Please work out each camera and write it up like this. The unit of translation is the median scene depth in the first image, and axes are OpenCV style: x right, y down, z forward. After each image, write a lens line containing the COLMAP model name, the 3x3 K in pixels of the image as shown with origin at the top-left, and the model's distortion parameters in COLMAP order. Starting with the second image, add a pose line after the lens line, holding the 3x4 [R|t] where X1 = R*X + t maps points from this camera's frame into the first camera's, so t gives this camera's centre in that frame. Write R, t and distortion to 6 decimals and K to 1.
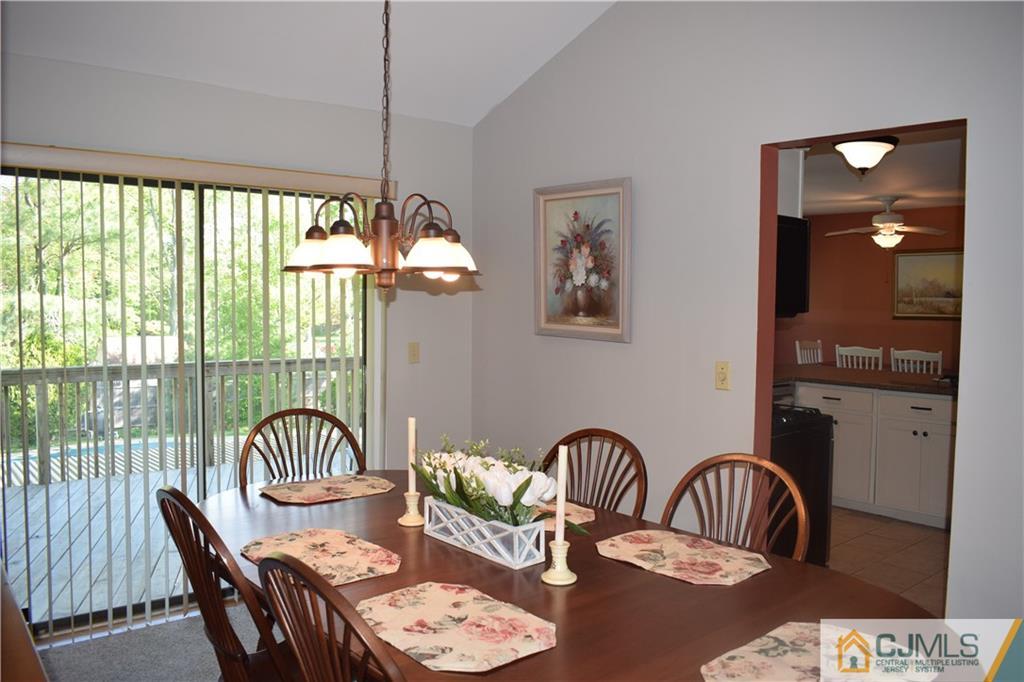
lens RADIAL K [[806.5, 0, 529.4], [0, 806.5, 339.6], [0, 0, 1]] dist [-0.066766, -0.000385]
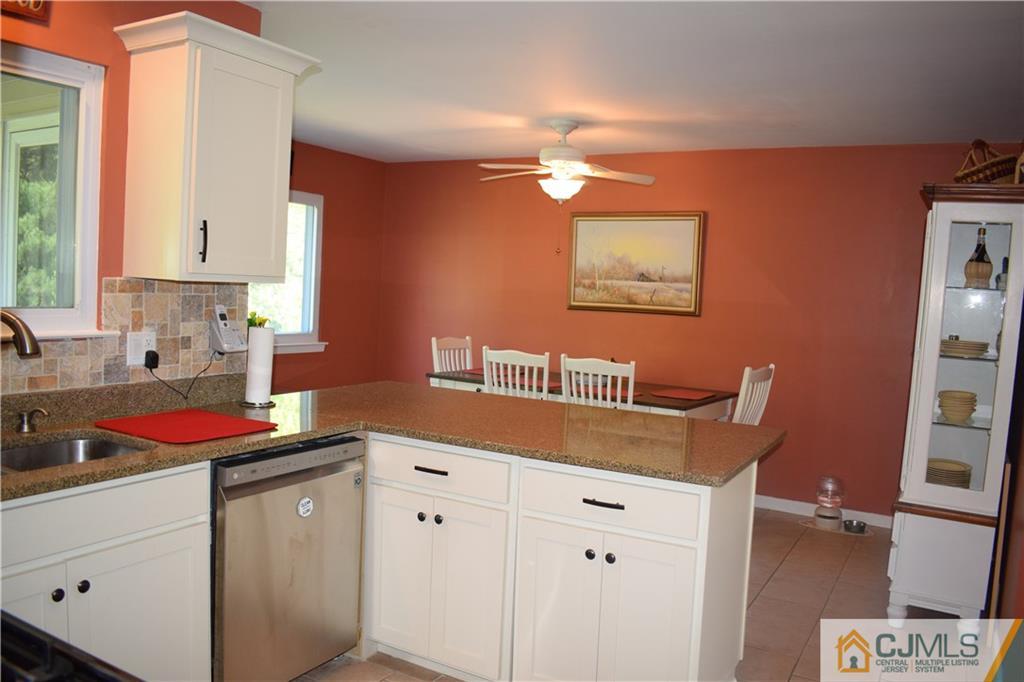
lens RADIAL K [[799.5, 0, 516.7], [0, 799.5, 346.5], [0, 0, 1]] dist [-0.093677, -0.003422]
pose [[0.938557, 0.013274, 0.344869, 0.185425], [-0.023989, 0.999352, 0.026821, -0.011583], [-0.344290, -0.033446, 0.938267, 0.380410]]
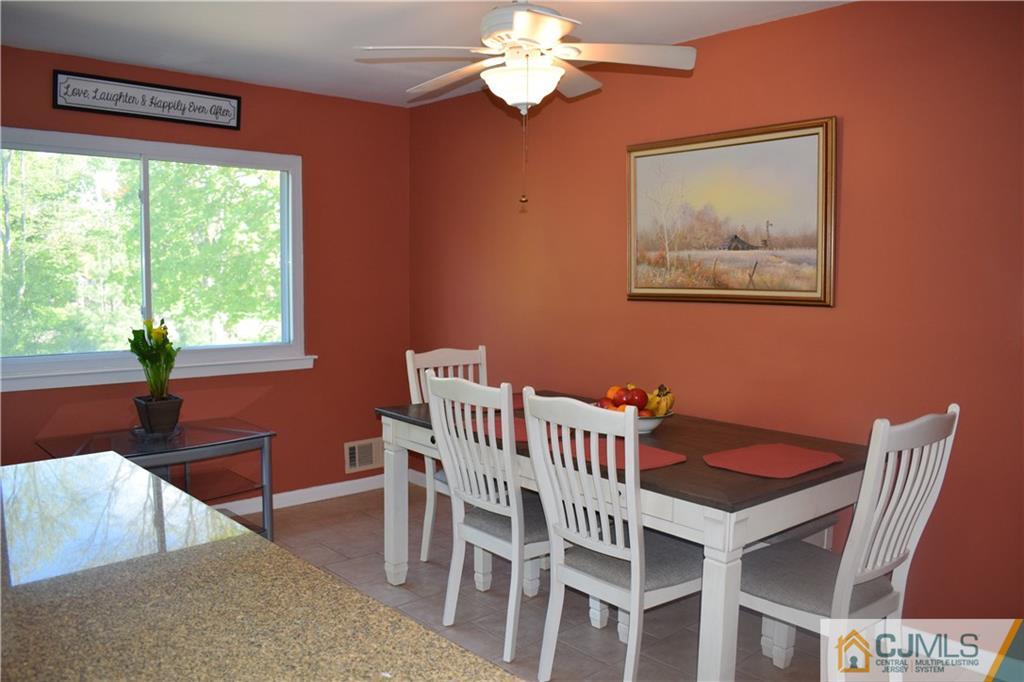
lens RADIAL K [[799.5, 0, 516.7], [0, 799.5, 346.5], [0, 0, 1]] dist [-0.093677, -0.003422]
pose [[0.998997, -0.007727, 0.044106, 0.412475], [0.005728, 0.998958, 0.045275, -0.022607], [-0.044410, -0.044977, 0.998000, 0.611533]]
